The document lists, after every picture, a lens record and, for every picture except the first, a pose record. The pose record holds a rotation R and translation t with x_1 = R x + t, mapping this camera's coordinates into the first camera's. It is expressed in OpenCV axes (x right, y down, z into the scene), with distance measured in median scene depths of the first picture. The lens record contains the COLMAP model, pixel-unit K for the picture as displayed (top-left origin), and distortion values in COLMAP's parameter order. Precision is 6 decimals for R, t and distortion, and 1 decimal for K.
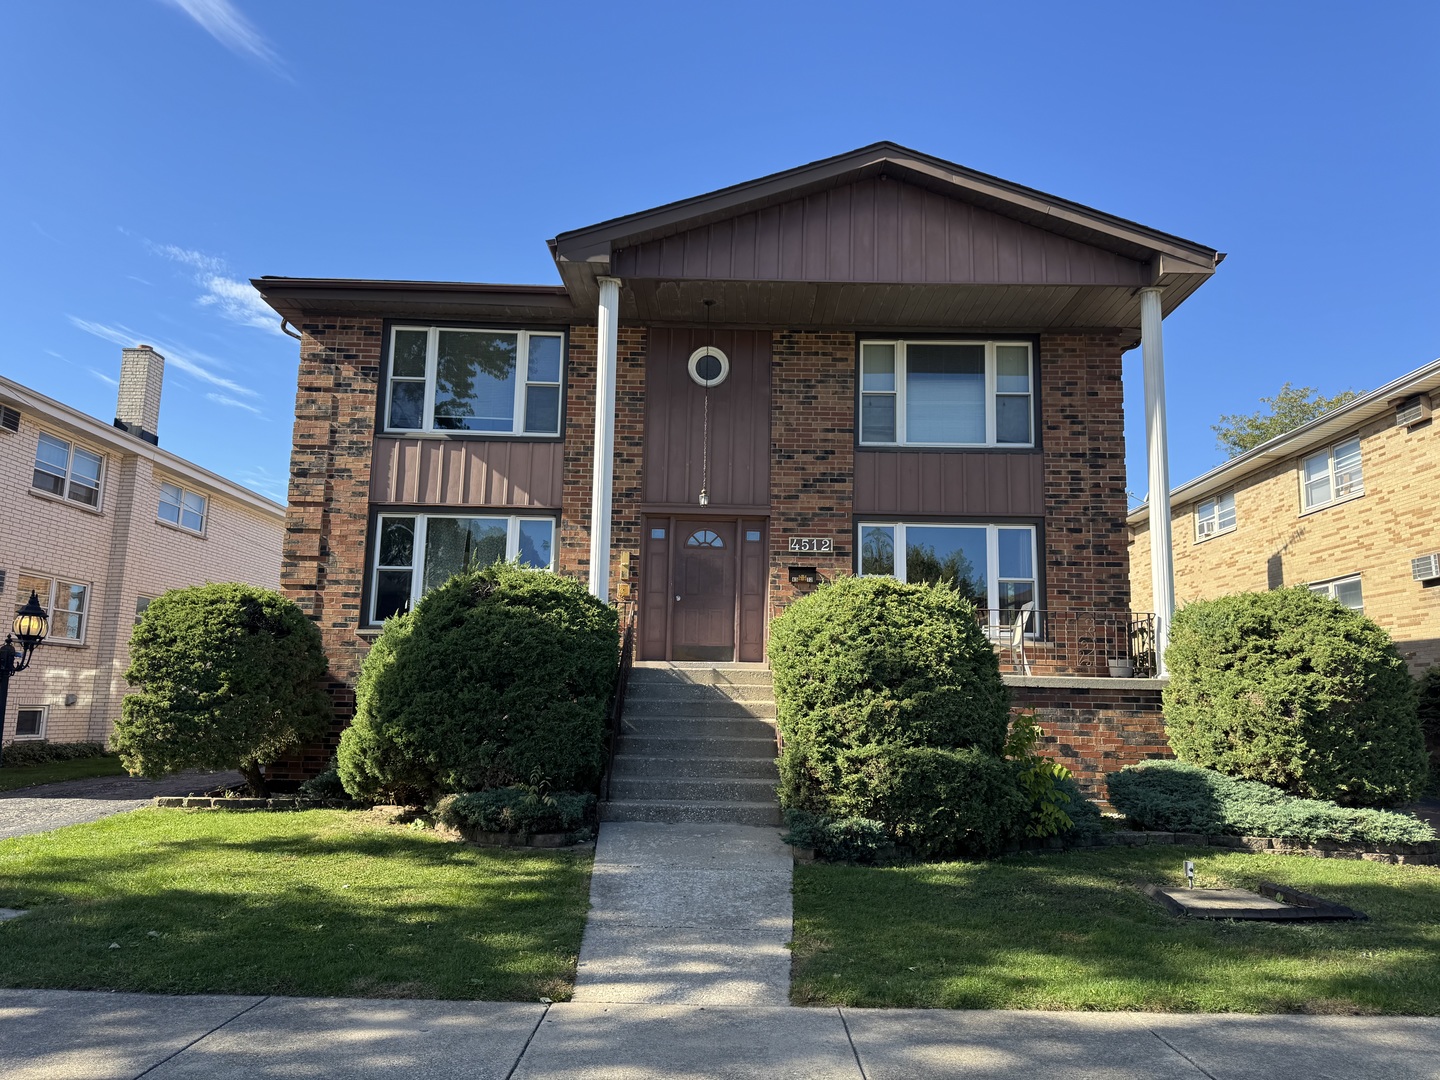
lens RADIAL K [[1037.0, 0, 720.0], [0, 1037.0, 540.0], [0, 0, 1]] dist [0.135170, -0.283437]
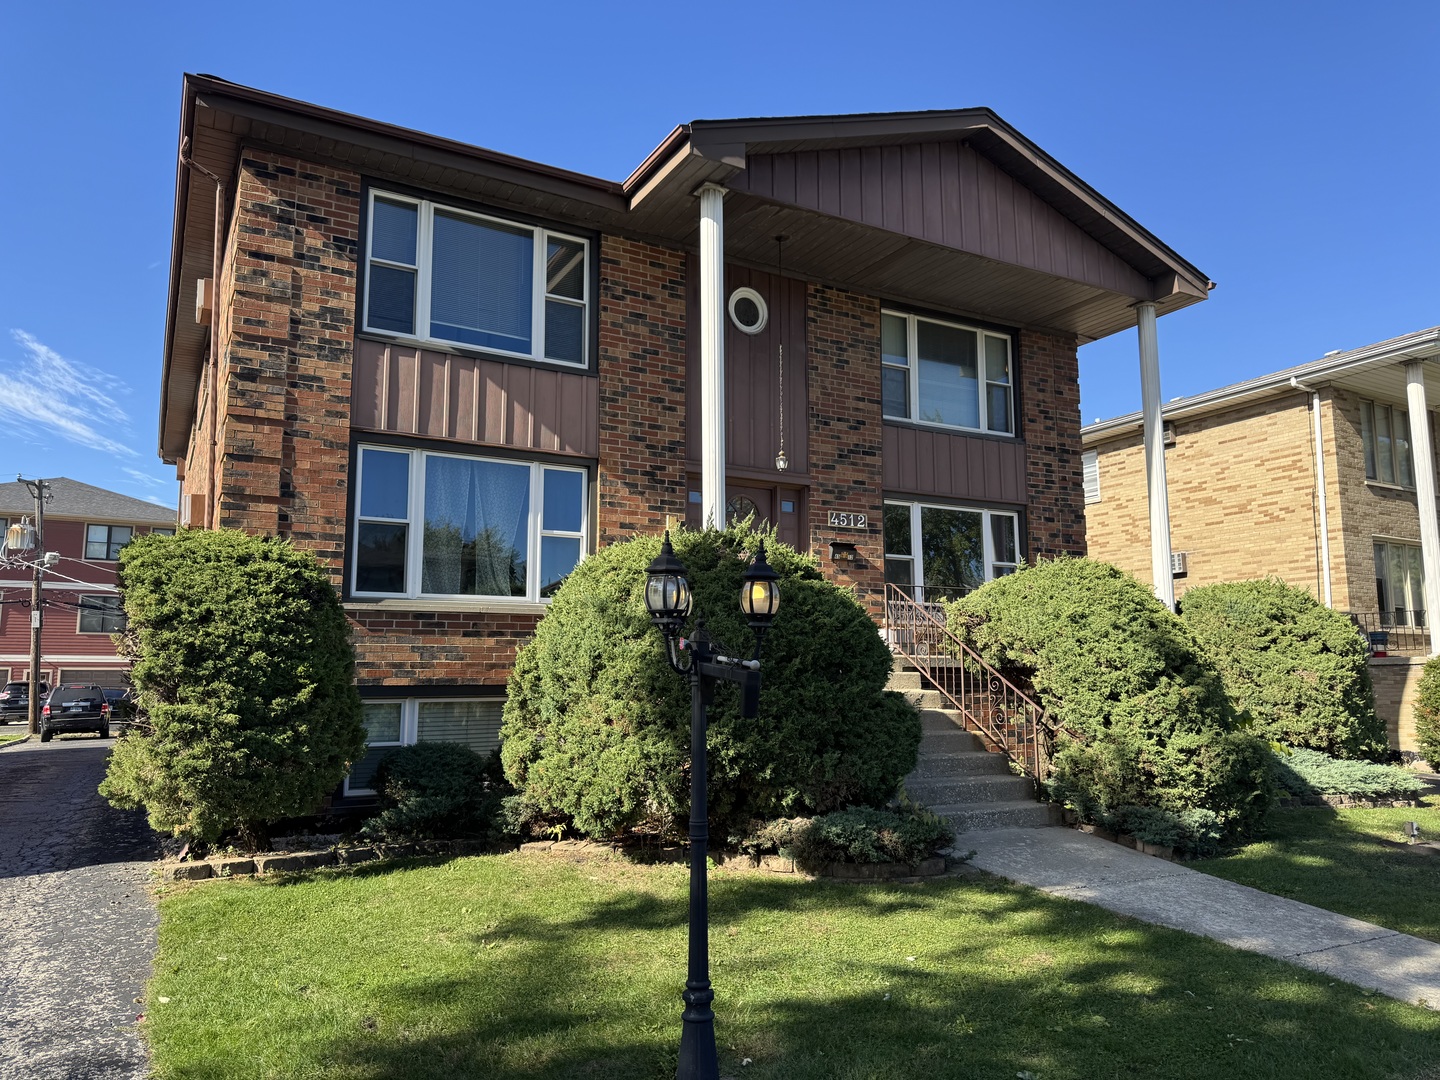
lens RADIAL K [[1037.0, 0, 720.0], [0, 1037.0, 540.0], [0, 0, 1]] dist [0.135170, -0.283437]
pose [[0.864225, 0.044852, 0.501102, -0.472434], [-0.056107, 0.998397, 0.007400, 0.021919], [-0.499967, -0.034511, 0.865357, 0.245563]]
